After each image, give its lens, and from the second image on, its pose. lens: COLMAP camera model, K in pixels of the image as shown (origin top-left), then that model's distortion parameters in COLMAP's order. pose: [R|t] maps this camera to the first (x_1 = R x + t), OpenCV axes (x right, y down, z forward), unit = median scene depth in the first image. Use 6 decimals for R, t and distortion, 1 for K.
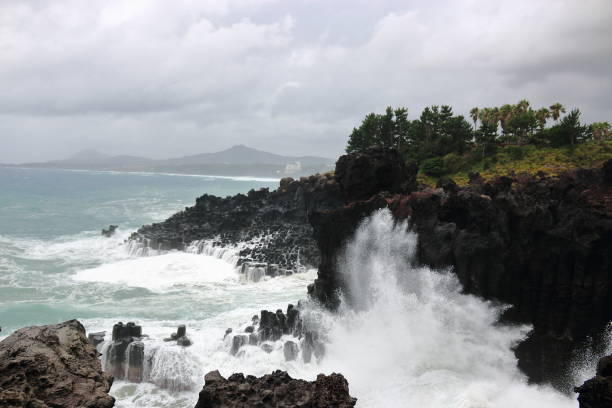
lens RADIAL K [[500.7, 0, 297.5], [0, 500.7, 204.1], [0, 0, 1]] dist [-0.157012, 0.133920]
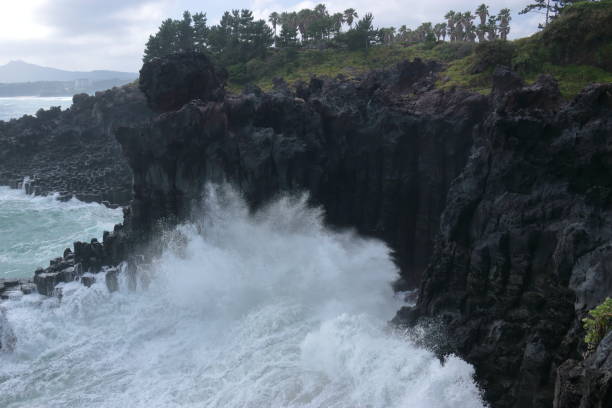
lens RADIAL K [[500.7, 0, 297.5], [0, 500.7, 204.1], [0, 0, 1]] dist [-0.157012, 0.133920]
pose [[0.922204, -0.122620, 0.366748, -0.005627], [0.056039, 0.980760, 0.187000, 0.001702], [-0.382622, -0.151900, 0.911332, 0.022379]]
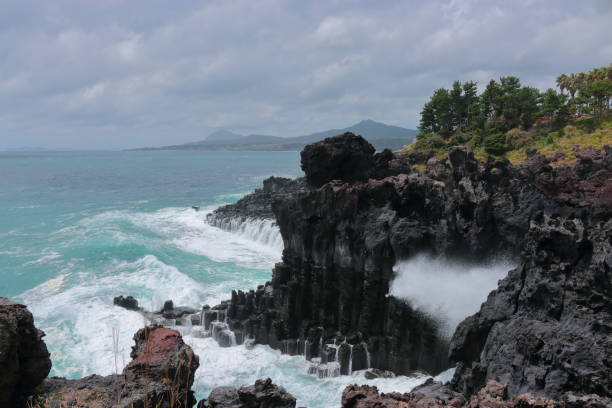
lens RADIAL K [[501.8, 0, 298.9], [0, 501.8, 204.5], [0, 0, 1]] dist [-0.153188, 0.130686]
pose [[0.966450, -0.007736, -0.256739, 0.148488], [0.020588, 0.998663, 0.047410, -0.010299], [0.256030, -0.051105, 0.965317, -0.008016]]
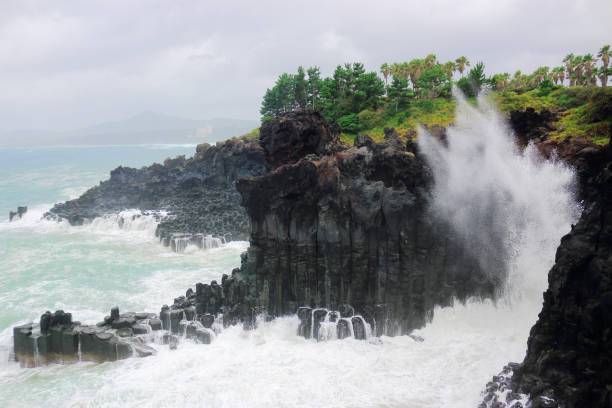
lens RADIAL K [[500.7, 0, 297.5], [0, 500.7, 204.1], [0, 0, 1]] dist [-0.157012, 0.133920]
pose [[0.983154, -0.078515, 0.165055, -0.010177], [0.065331, 0.994334, 0.083850, -0.004866], [-0.170703, -0.071654, 0.982714, 0.005328]]
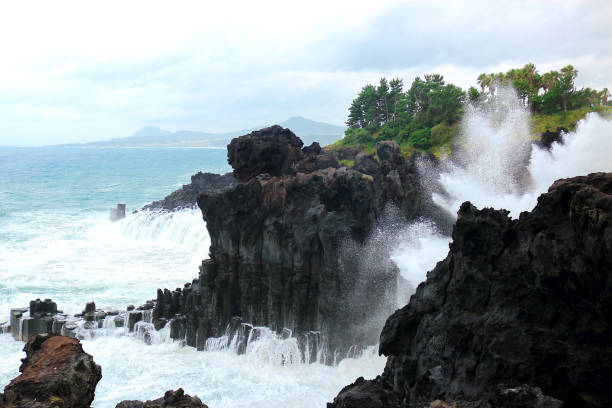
lens RADIAL K [[500.7, 0, 297.5], [0, 500.7, 204.1], [0, 0, 1]] dist [-0.157012, 0.133920]
pose [[0.992241, -0.016681, -0.123206, 0.148692], [0.023871, 0.998082, 0.057116, -0.008212], [0.122017, -0.059613, 0.990736, 0.001948]]
